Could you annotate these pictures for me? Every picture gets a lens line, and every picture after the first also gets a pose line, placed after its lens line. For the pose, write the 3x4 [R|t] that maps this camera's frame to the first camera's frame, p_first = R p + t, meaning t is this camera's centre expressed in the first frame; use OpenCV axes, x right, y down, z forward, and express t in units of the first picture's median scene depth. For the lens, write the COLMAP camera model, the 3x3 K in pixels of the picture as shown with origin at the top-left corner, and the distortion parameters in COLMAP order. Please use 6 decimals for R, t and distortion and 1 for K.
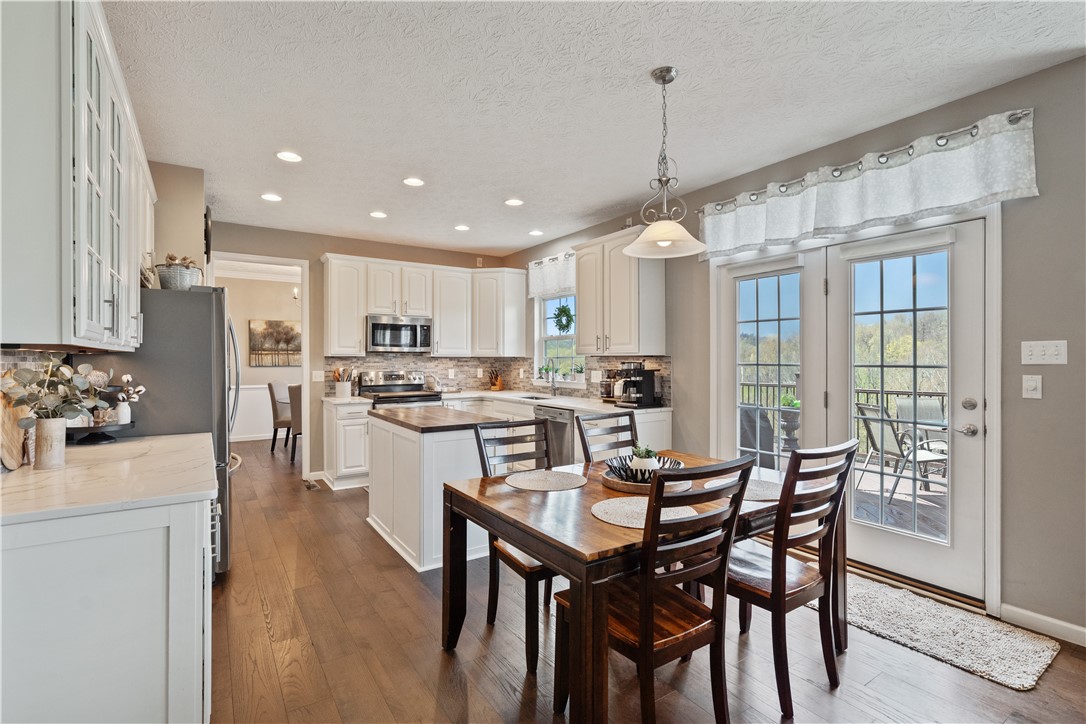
lens RADIAL K [[490.1, 0, 547.7], [0, 490.1, 361.4], [0, 0, 1]] dist [-0.000429, -0.000193]
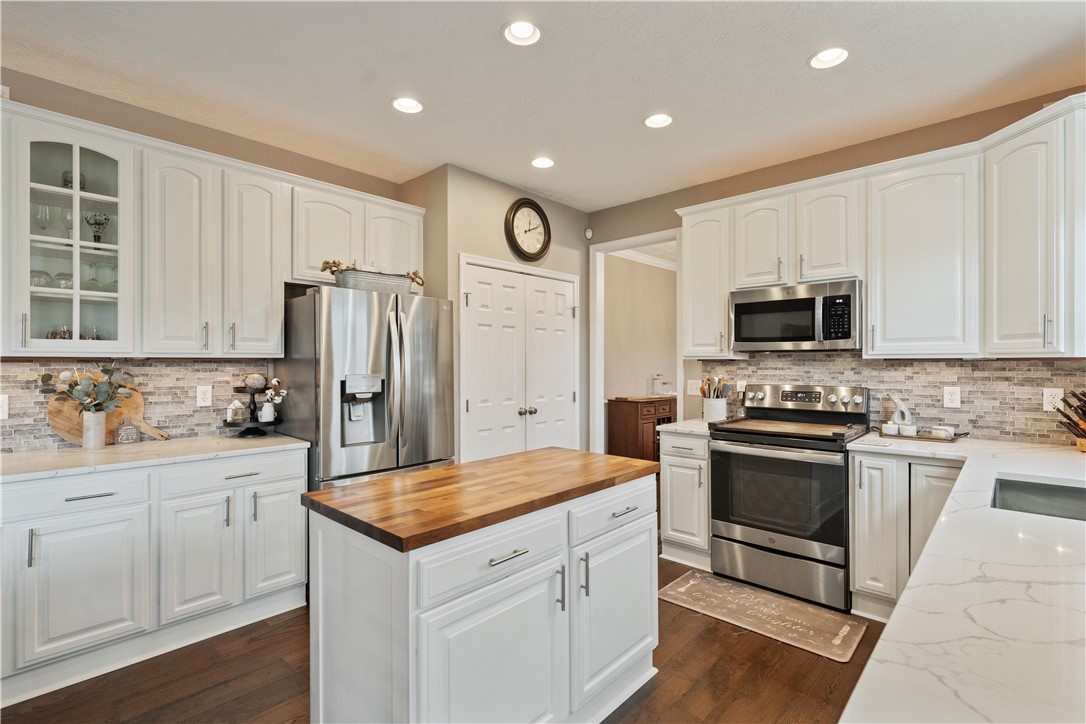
lens RADIAL K [[508.0, 0, 543.0], [0, 508.0, 362.0], [0, 0, 1]] dist [0.000157, -0.000031]
pose [[0.224671, -0.001286, -0.974434, 0.185287], [-0.003093, 0.999993, -0.002033, -0.004299], [0.974430, 0.003471, 0.224666, 0.595702]]
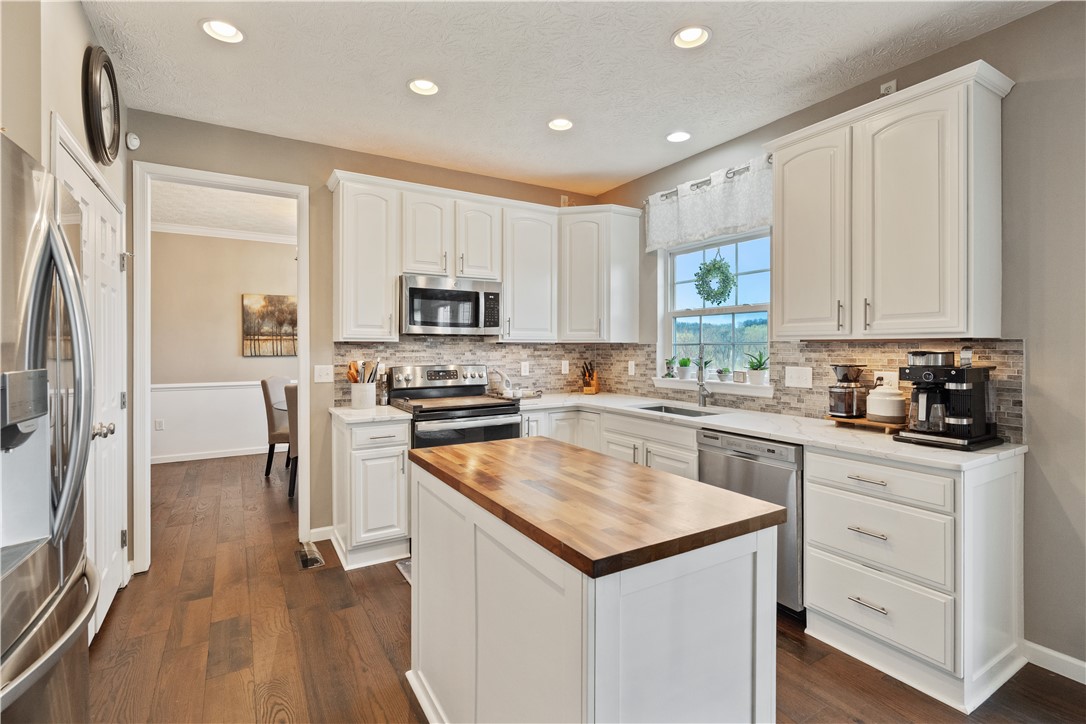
lens RADIAL K [[503.1, 0, 556.0], [0, 503.1, 347.6], [0, 0, 1]] dist [0.001182, 0.000079]
pose [[0.999240, -0.000038, -0.038979, -0.142043], [-0.000088, 0.999995, -0.003243, -0.000745], [0.038979, 0.003244, 0.999235, 0.356260]]
